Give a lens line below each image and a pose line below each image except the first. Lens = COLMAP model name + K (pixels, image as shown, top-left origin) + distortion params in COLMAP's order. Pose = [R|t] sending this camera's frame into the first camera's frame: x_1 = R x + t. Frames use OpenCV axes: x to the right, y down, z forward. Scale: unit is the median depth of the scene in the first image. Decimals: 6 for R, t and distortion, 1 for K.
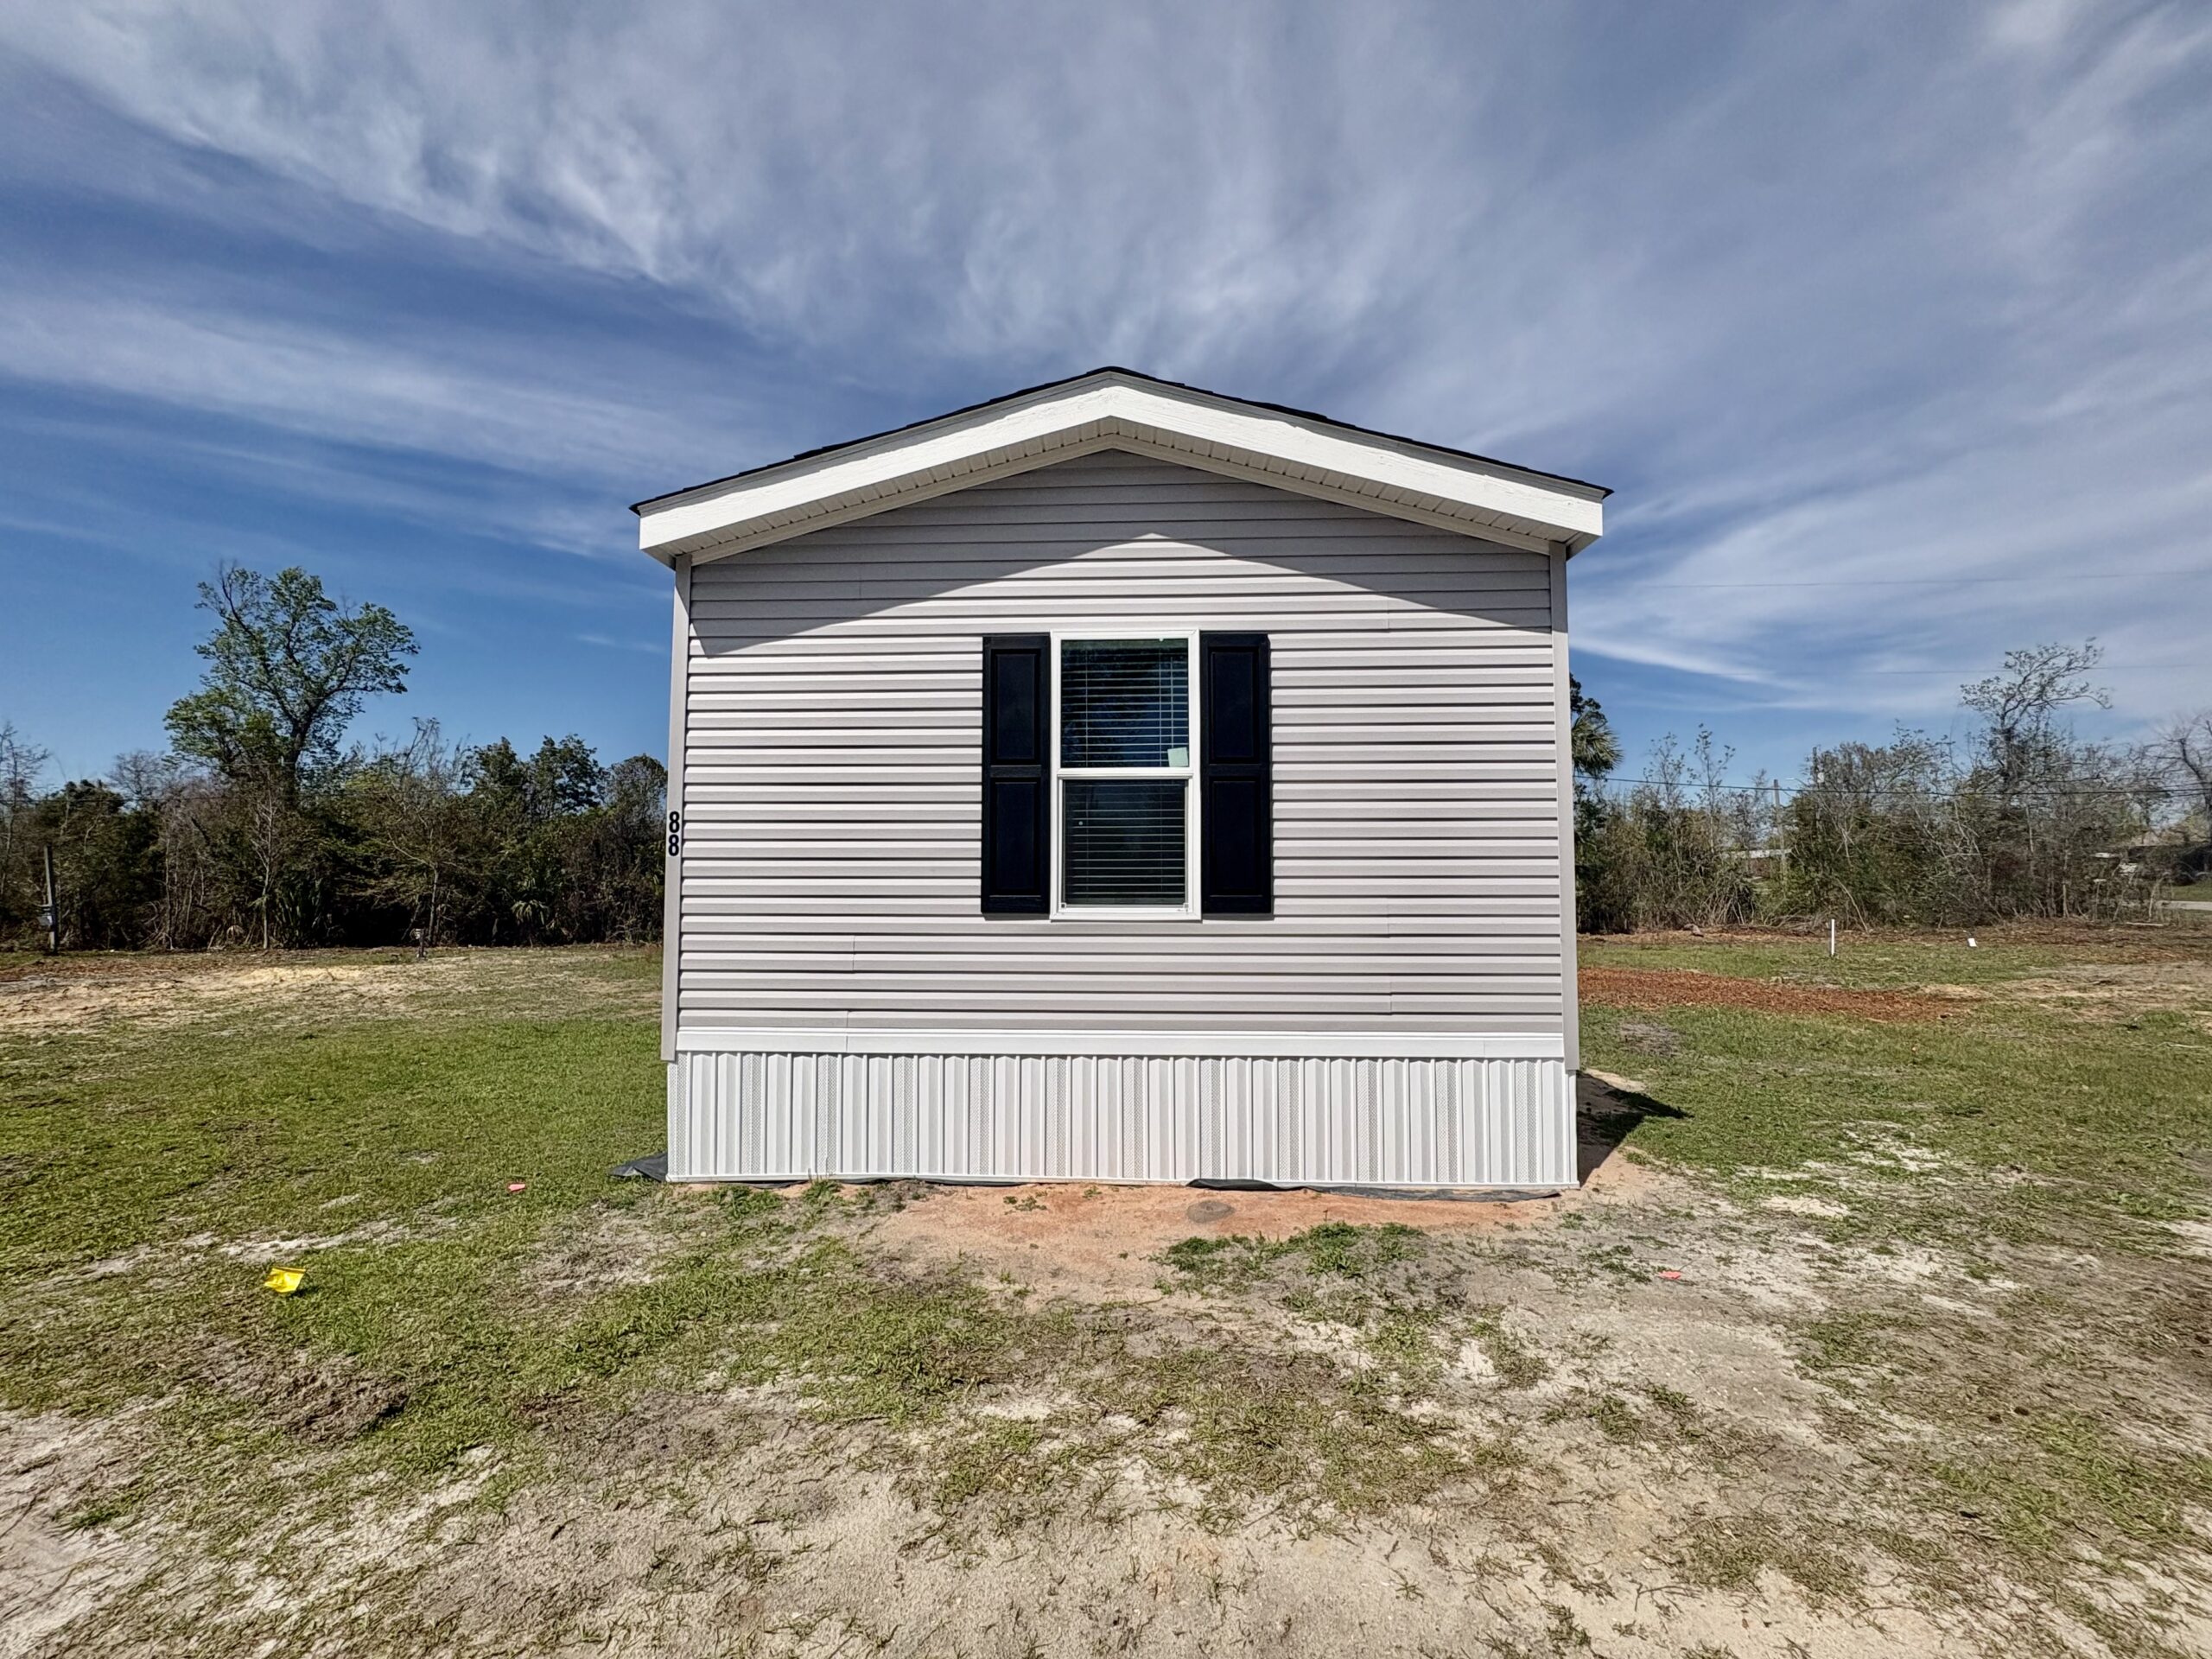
lens RADIAL K [[876.8, 0, 1107.5], [0, 876.8, 830.1], [0, 0, 1]] dist [-0.001028, 0.000395]
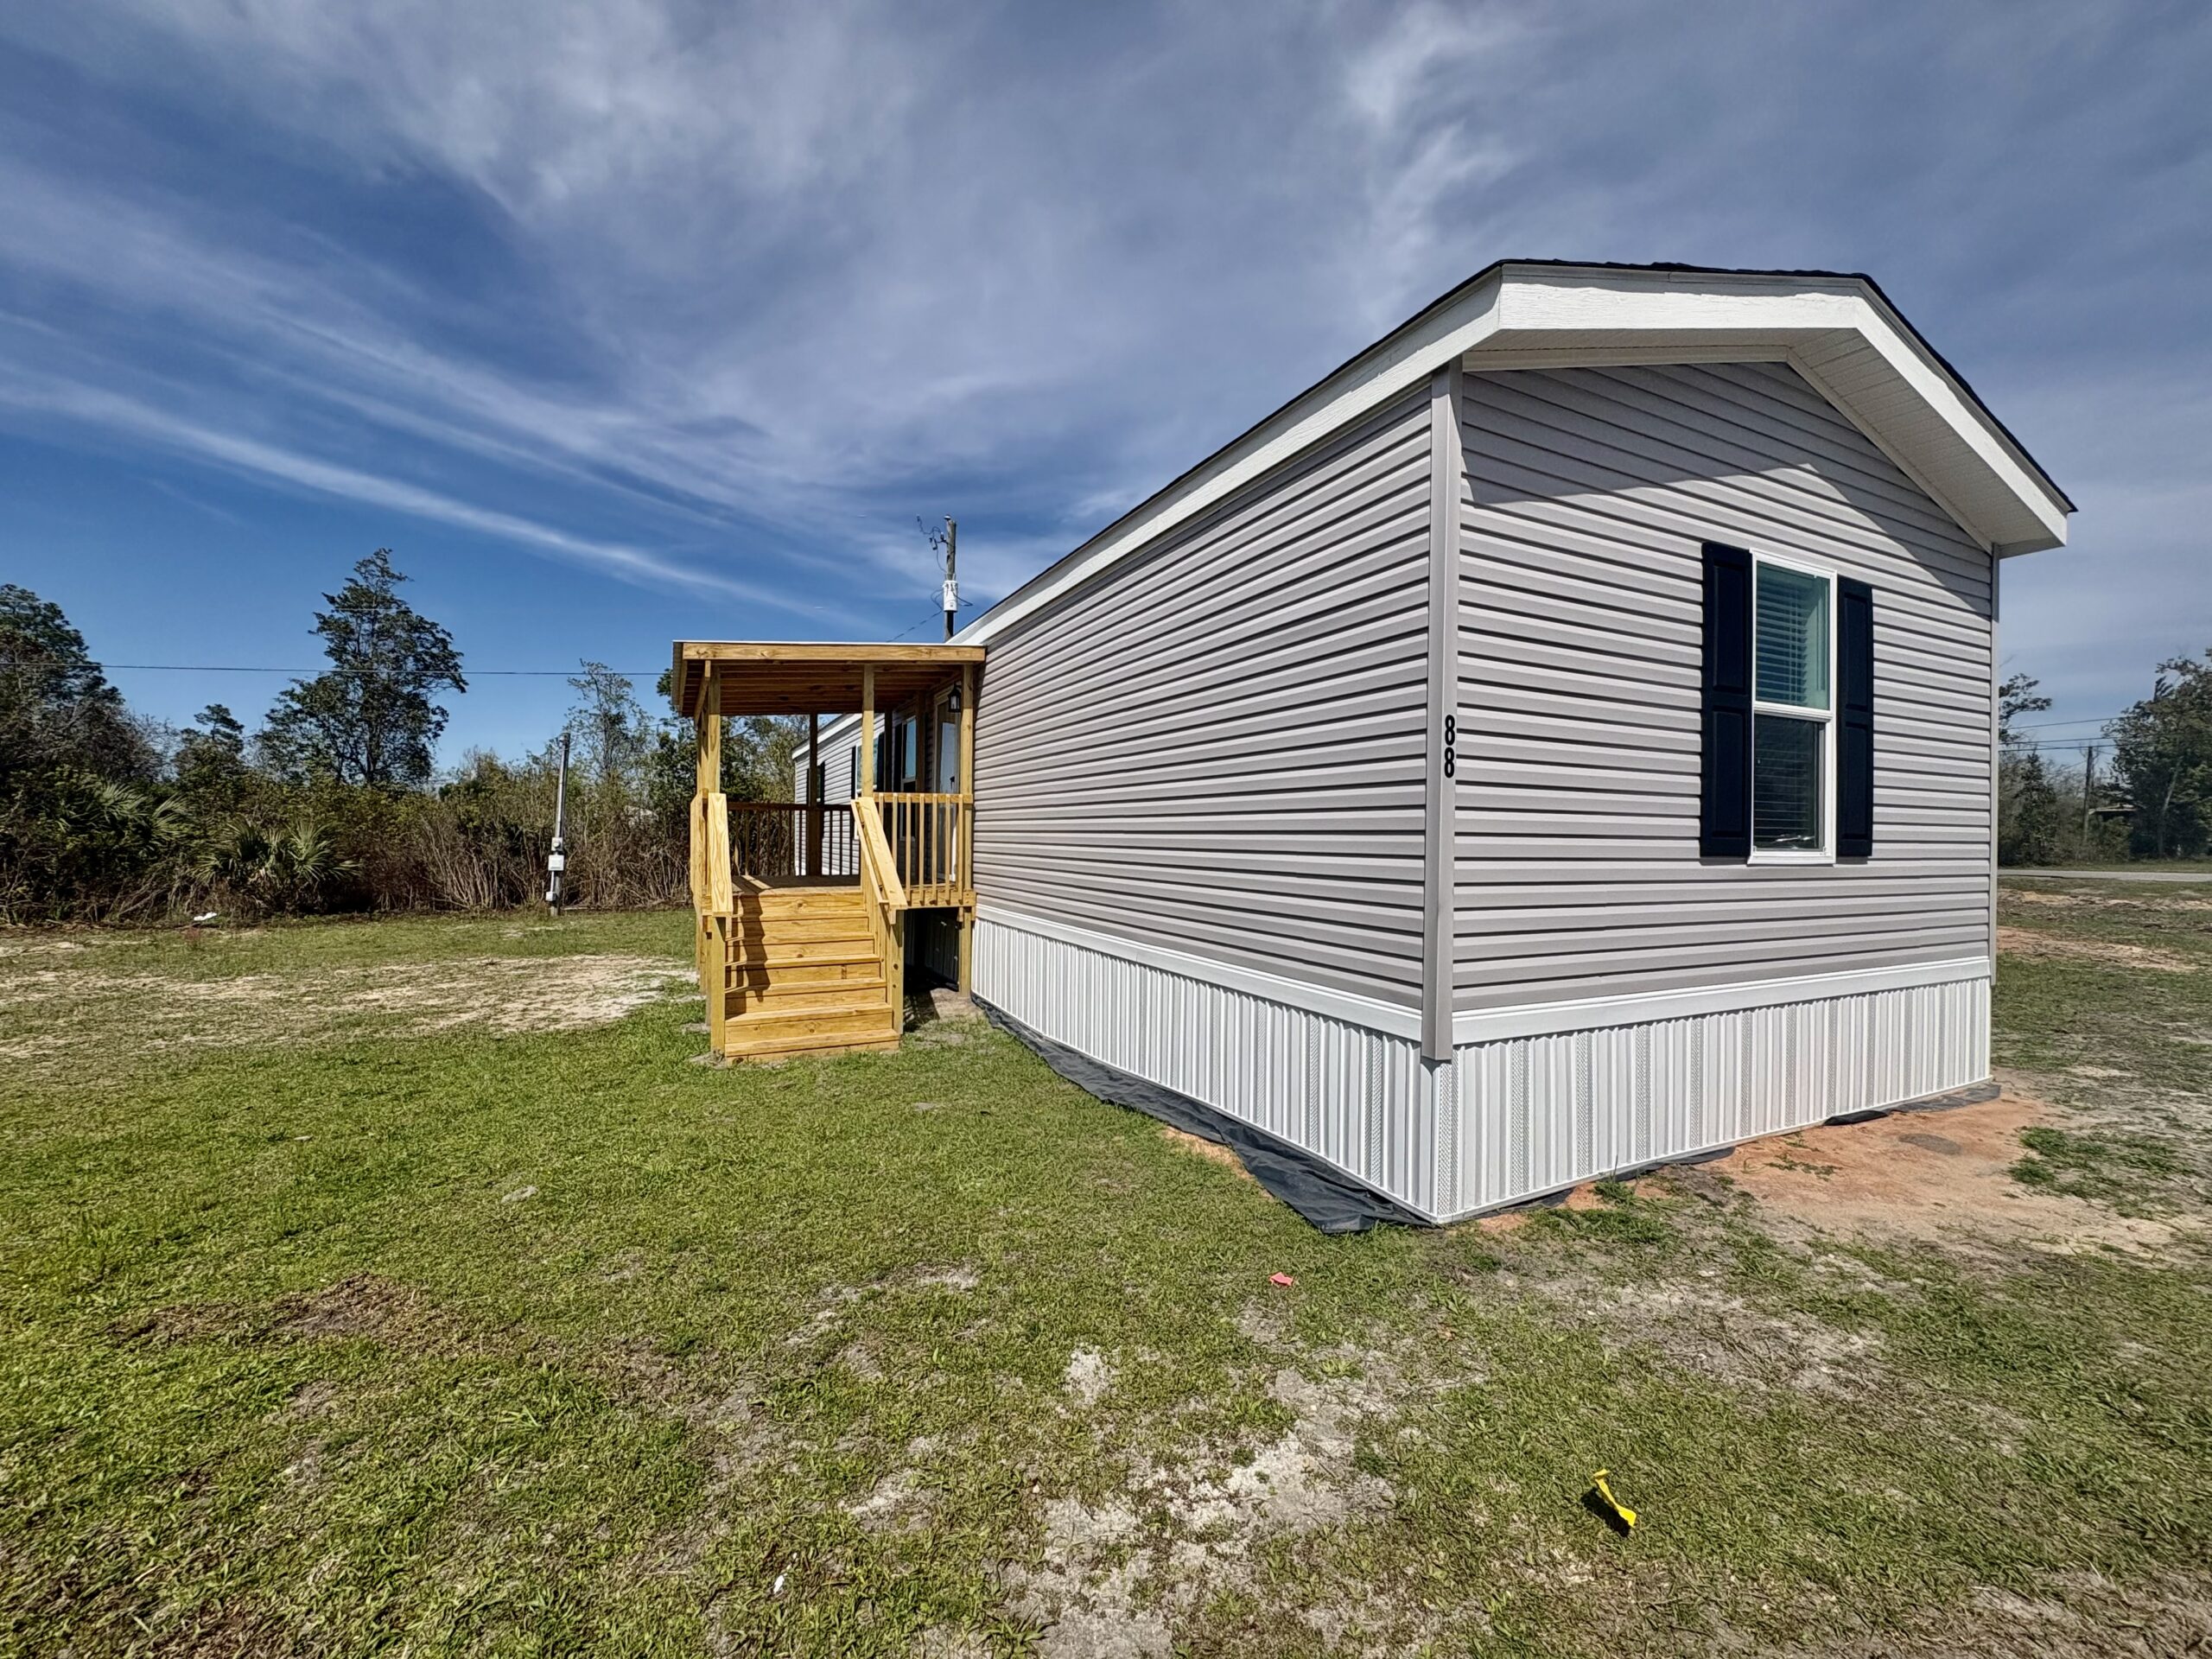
lens RADIAL K [[876.8, 0, 1107.5], [0, 876.8, 830.1], [0, 0, 1]] dist [-0.001028, 0.000395]
pose [[0.880177, 0.013543, 0.474453, -1.135498], [-0.037258, 0.998480, 0.040618, 0.055694], [-0.473181, -0.053428, 0.879343, 0.524825]]
